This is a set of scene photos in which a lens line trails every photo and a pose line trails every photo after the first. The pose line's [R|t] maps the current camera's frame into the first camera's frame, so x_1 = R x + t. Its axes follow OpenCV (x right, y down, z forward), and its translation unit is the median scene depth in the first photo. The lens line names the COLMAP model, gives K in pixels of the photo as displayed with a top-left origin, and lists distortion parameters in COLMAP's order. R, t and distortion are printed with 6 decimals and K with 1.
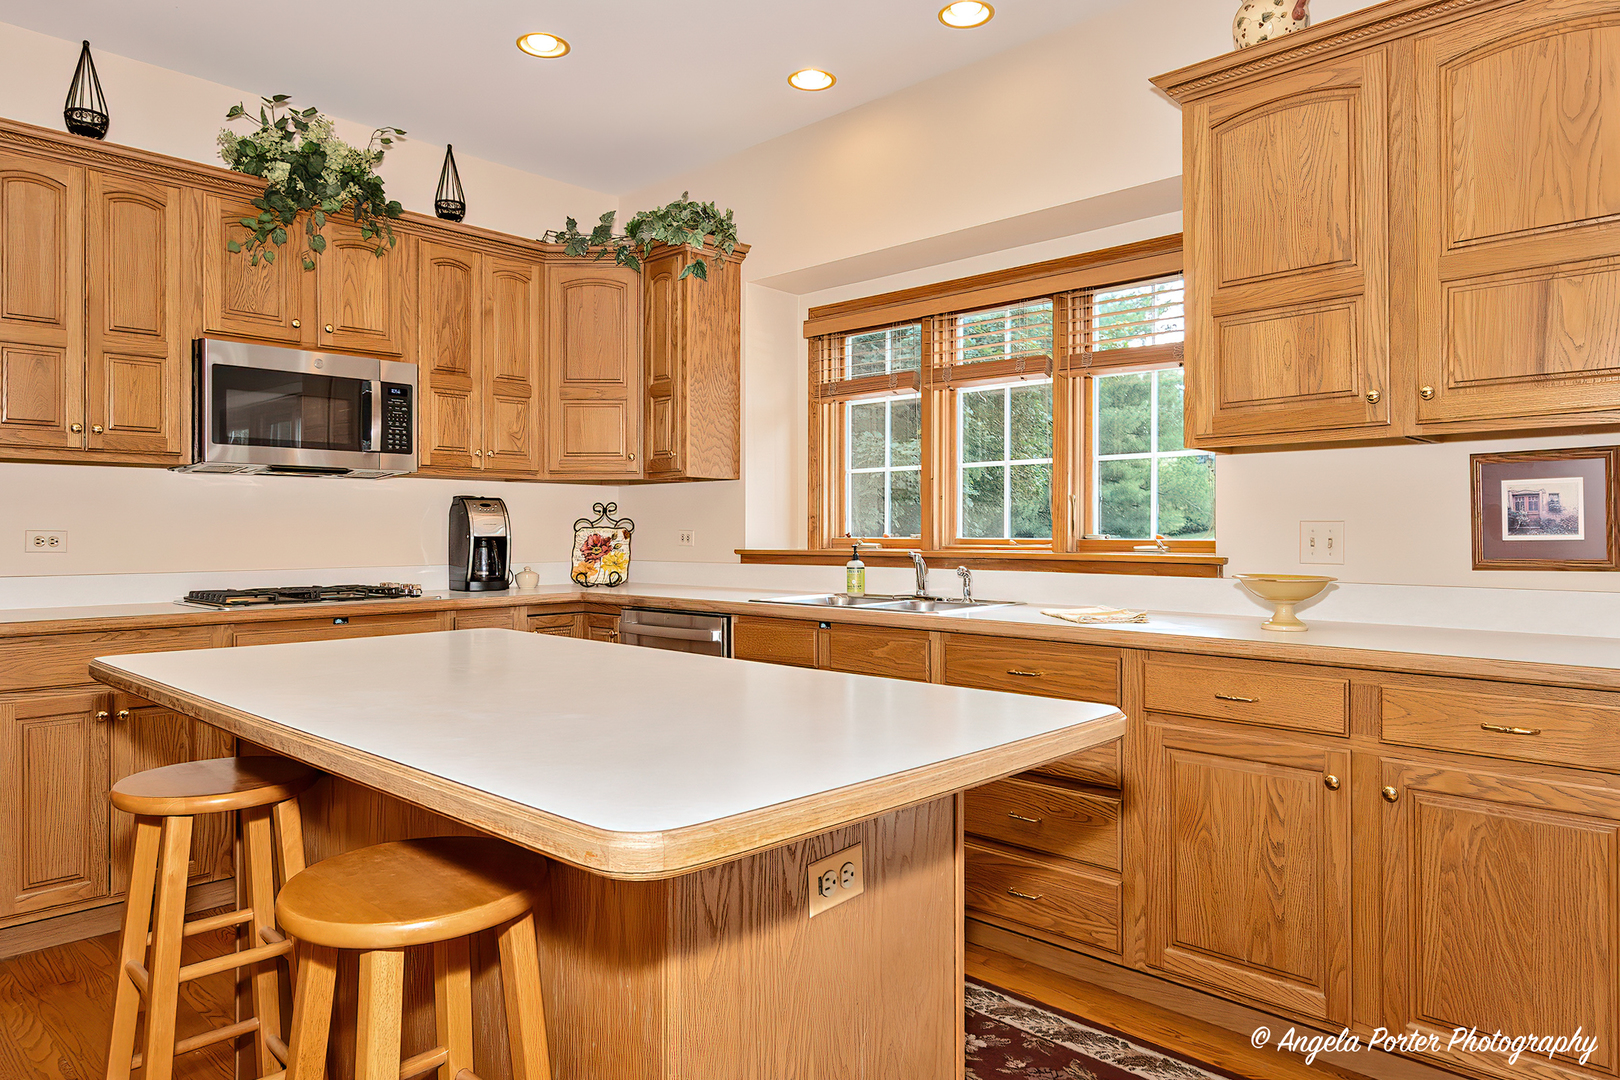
lens RADIAL K [[1088.0, 0, 730.2], [0, 1088.0, 527.0], [0, 0, 1]] dist [0.001149, 0.014015]
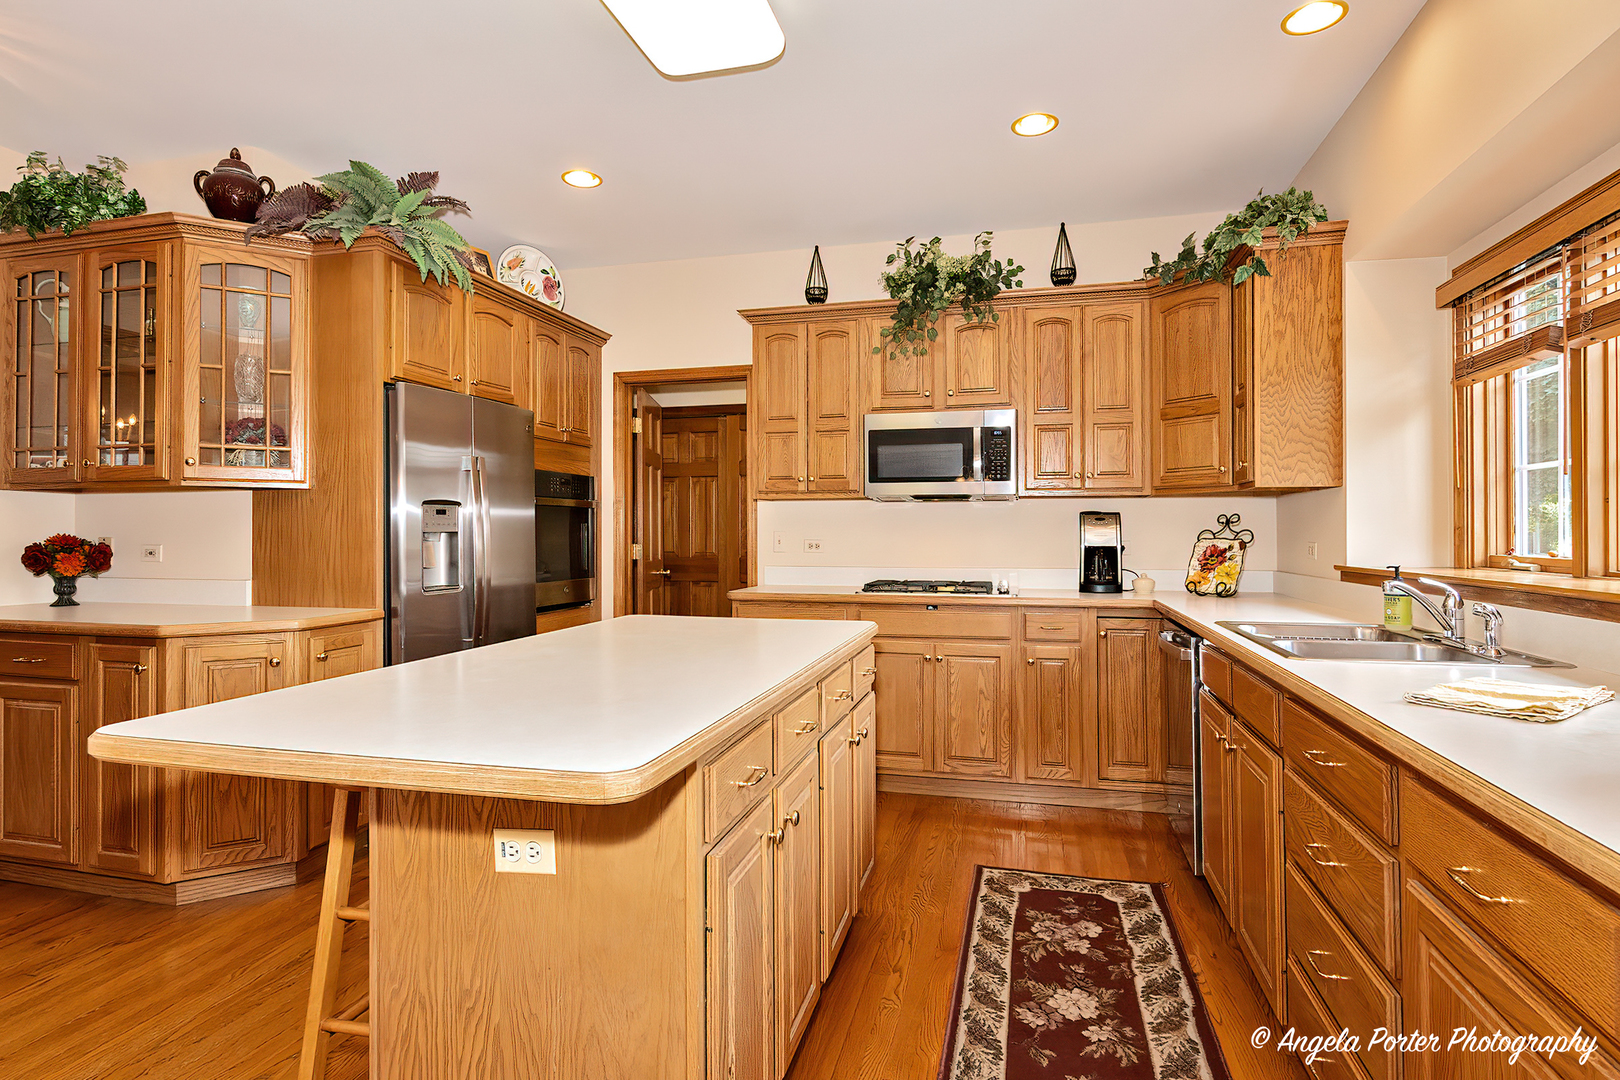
lens RADIAL K [[773.5, 0, 715.0], [0, 773.5, 528.1], [0, 0, 1]] dist [0.008731, -0.001334]
pose [[0.492570, -0.005657, -0.870254, 0.339751], [0.004021, 0.999983, -0.004225, -0.009839], [0.870263, -0.001418, 0.492584, 0.267249]]
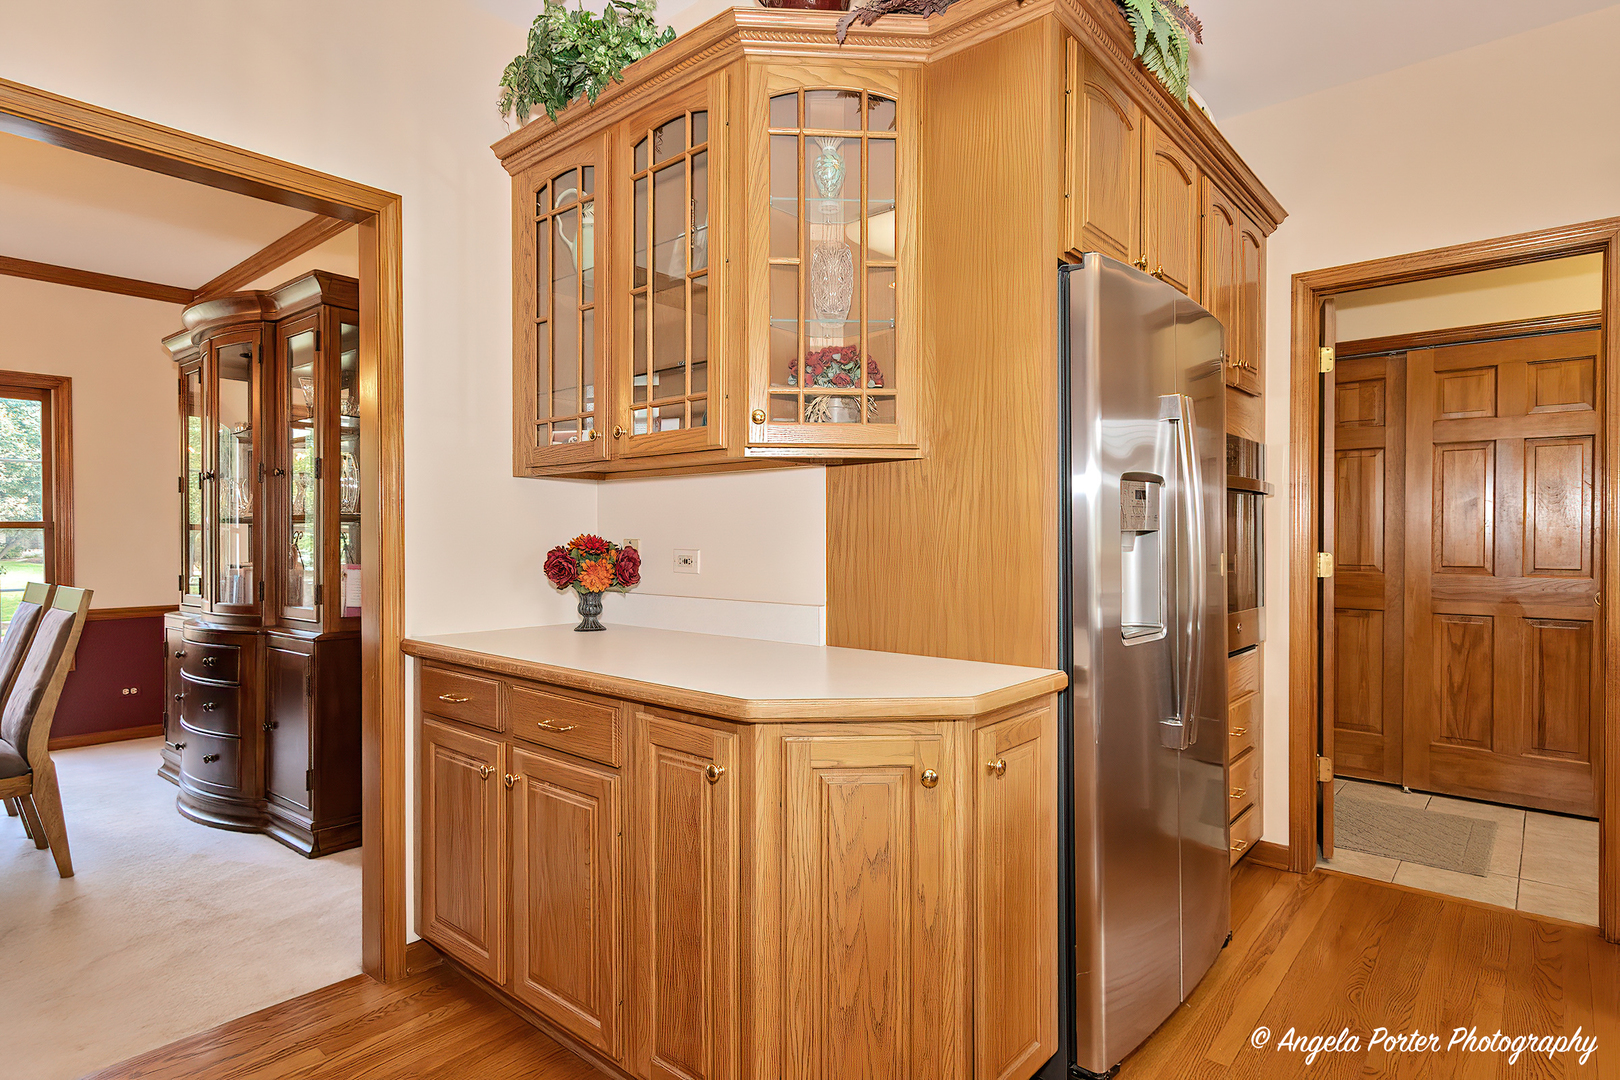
lens RADIAL K [[836.0, 0, 832.8], [0, 836.0, 552.9], [0, 0, 1]] dist [0.010737, -0.000014]
pose [[0.123780, 0.019940, -0.992109, -0.074370], [0.002992, 0.999786, 0.020468, -0.008072], [0.992305, -0.005502, 0.123694, 0.173934]]
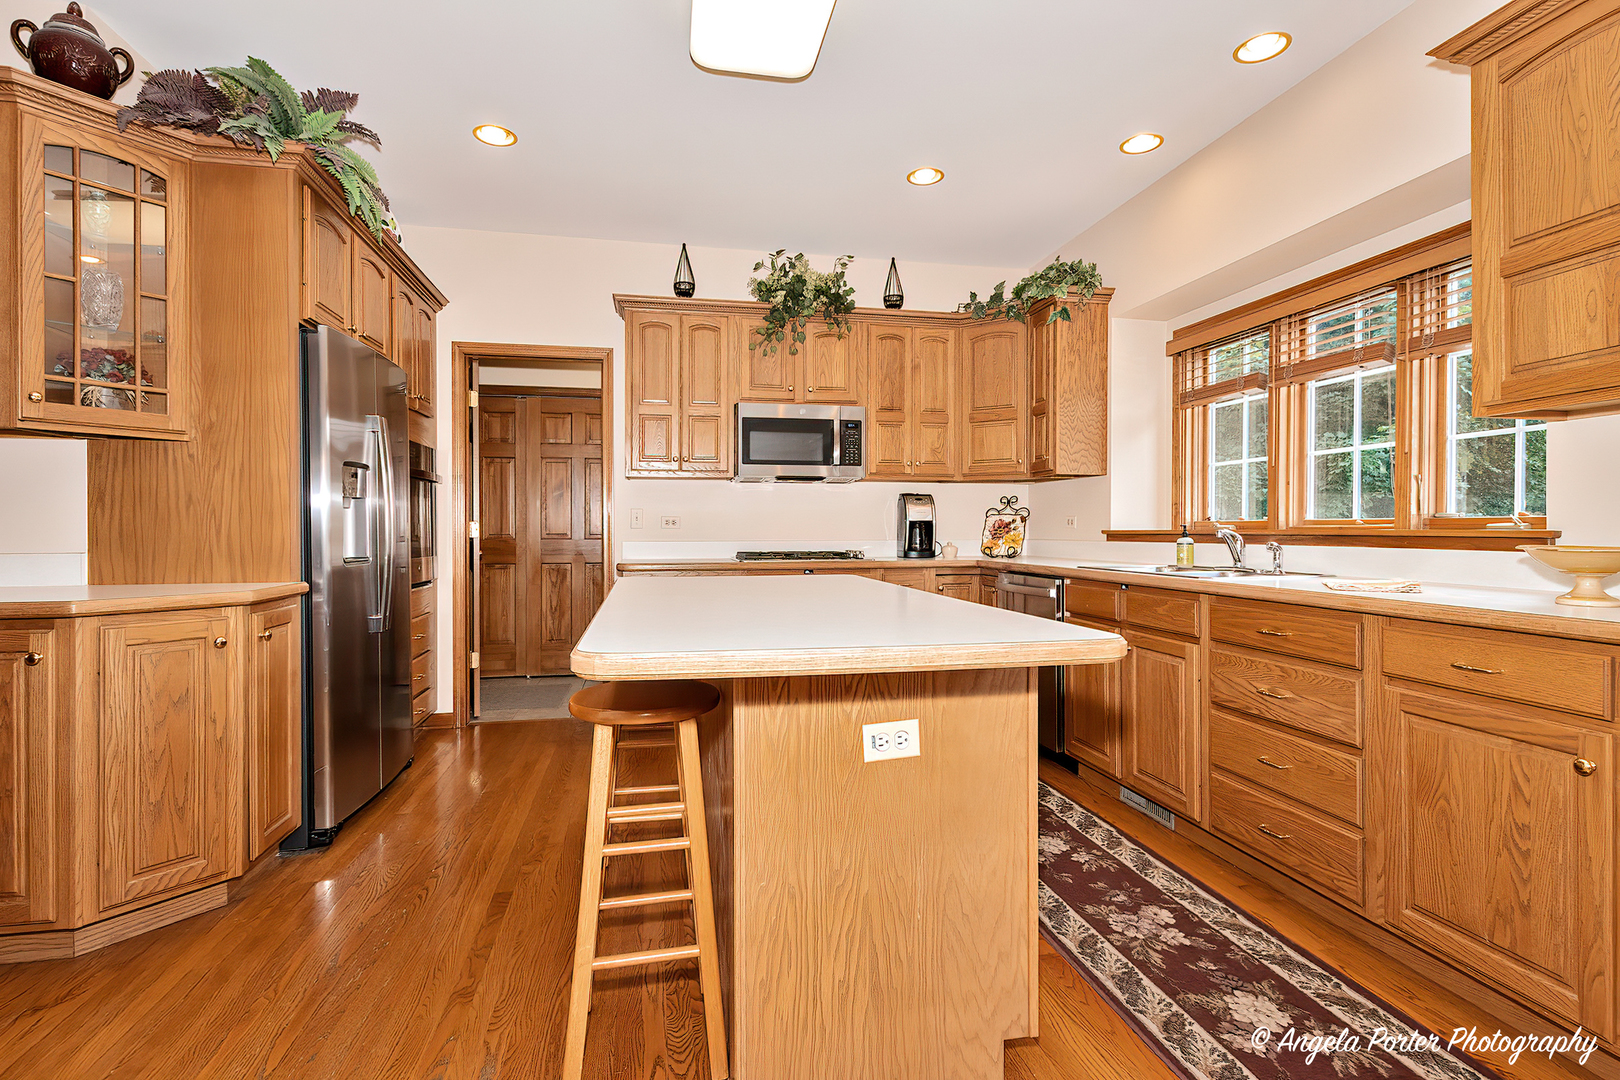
lens RADIAL K [[750.8, 0, 720.5], [0, 750.8, 529.3], [0, 0, 1]] dist [0.009130, -0.002894]
pose [[0.807584, 0.004448, -0.589736, 0.178985], [-0.001254, 0.999982, 0.005825, 0.016760], [0.589752, -0.003964, 0.807575, 0.032539]]
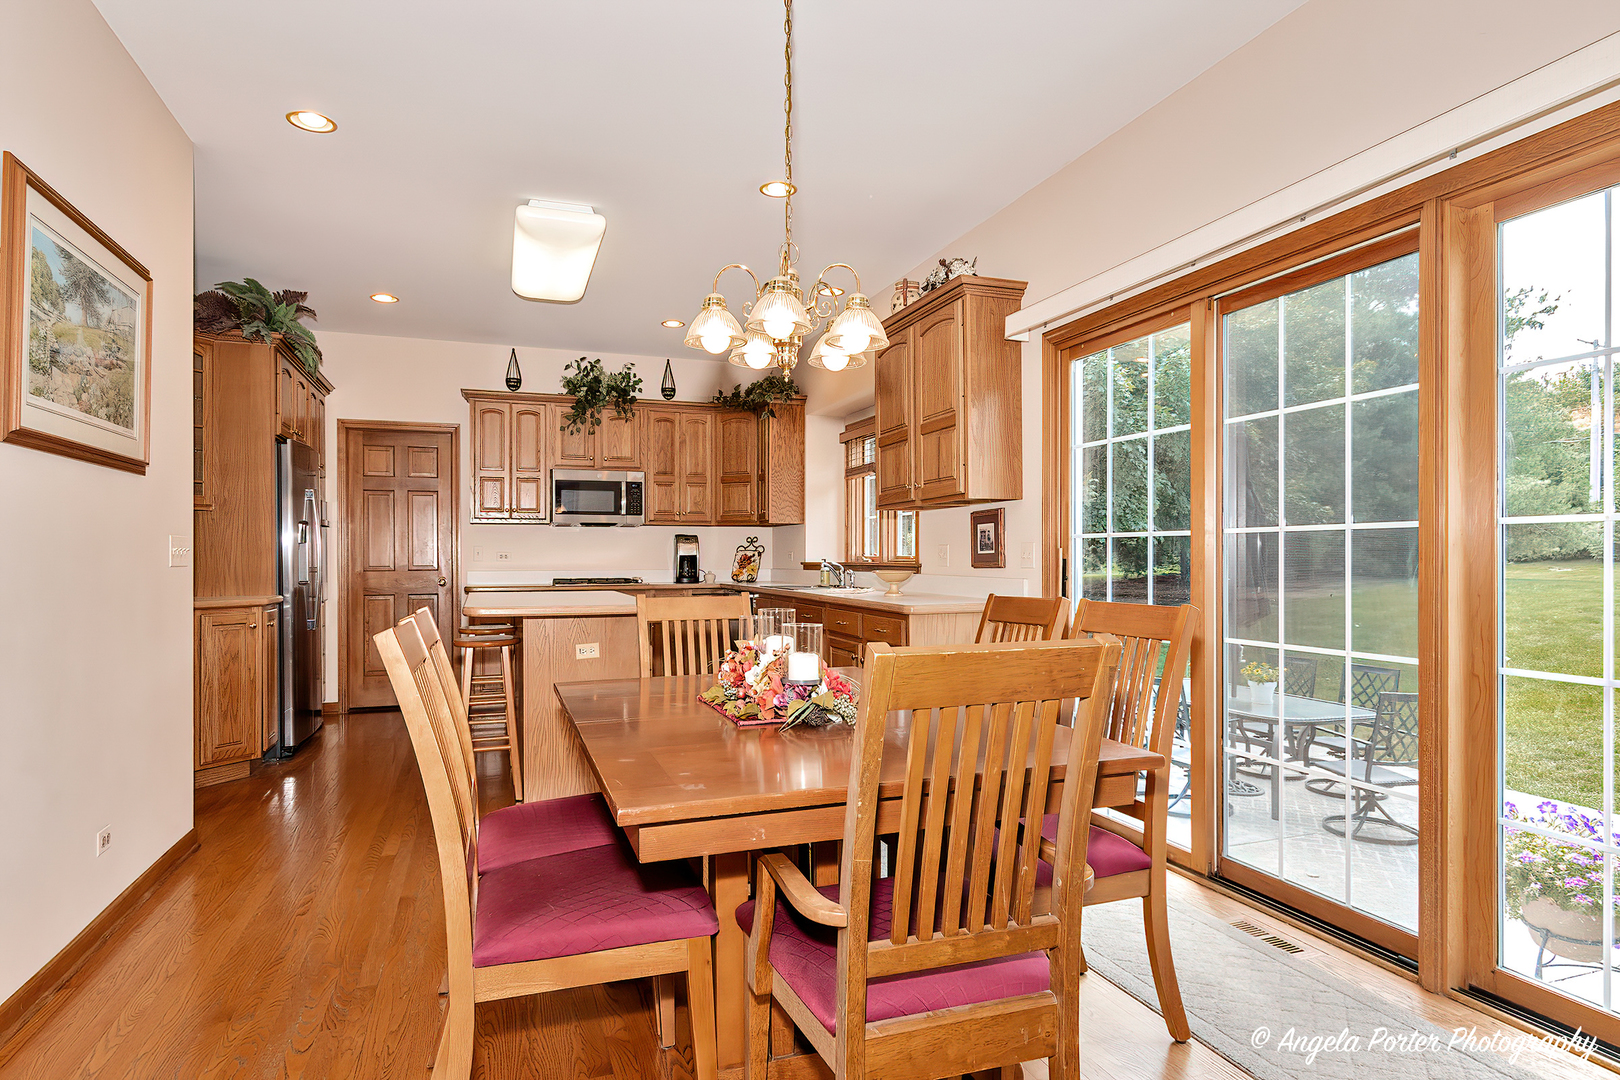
lens RADIAL K [[836.0, 0, 569.7], [0, 836.0, 561.8], [0, 0, 1]] dist [0.010737, -0.000014]
pose [[0.810954, 0.005829, -0.585081, 0.563272], [0.000554, 0.999942, 0.010730, 0.005666], [0.585110, -0.009025, 0.810904, -0.406777]]
